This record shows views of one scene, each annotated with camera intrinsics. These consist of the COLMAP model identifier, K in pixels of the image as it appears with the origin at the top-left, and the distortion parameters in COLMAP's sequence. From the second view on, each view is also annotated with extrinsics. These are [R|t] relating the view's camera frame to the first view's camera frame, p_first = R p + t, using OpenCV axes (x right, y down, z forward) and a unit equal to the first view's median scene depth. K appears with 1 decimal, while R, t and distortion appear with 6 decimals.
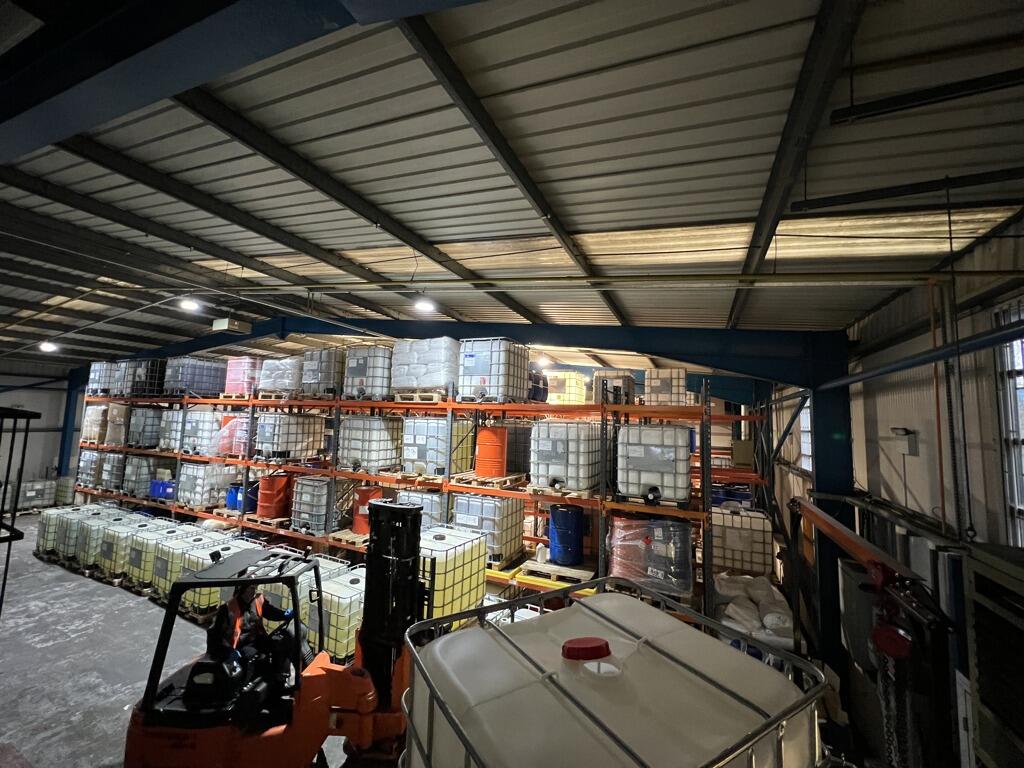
lens RADIAL K [[406.7, 0, 512.0], [0, 406.7, 384.0], [0, 0, 1]] dist [-0.000625, -0.000131]
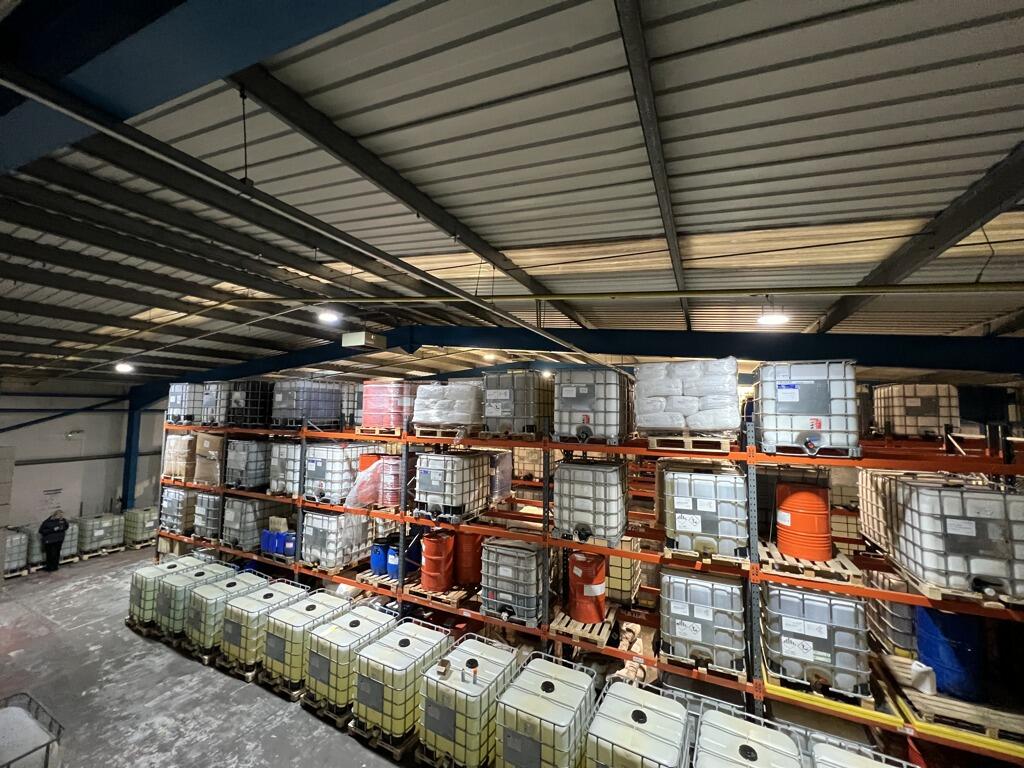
lens RADIAL K [[406.7, 0, 512.0], [0, 406.7, 384.0], [0, 0, 1]] dist [-0.000625, -0.000131]
pose [[0.999633, -0.020021, -0.018226, -0.478705], [0.020339, 0.999642, 0.017397, -0.080978], [0.017871, -0.017762, 0.999683, 0.259063]]
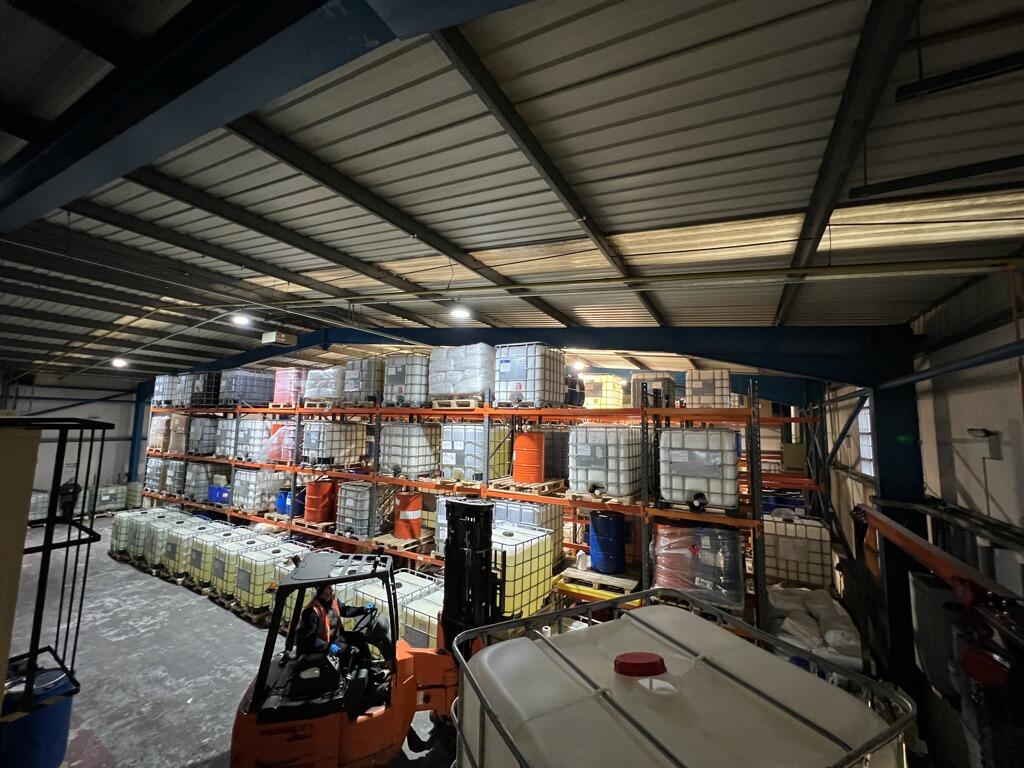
lens RADIAL K [[406.7, 0, 512.0], [0, 406.7, 384.0], [0, 0, 1]] dist [-0.000625, -0.000131]
pose [[0.996375, -0.019979, -0.082692, -0.004998], [0.018975, 0.999737, -0.012918, -0.000254], [0.082929, 0.011302, 0.996491, 0.002978]]
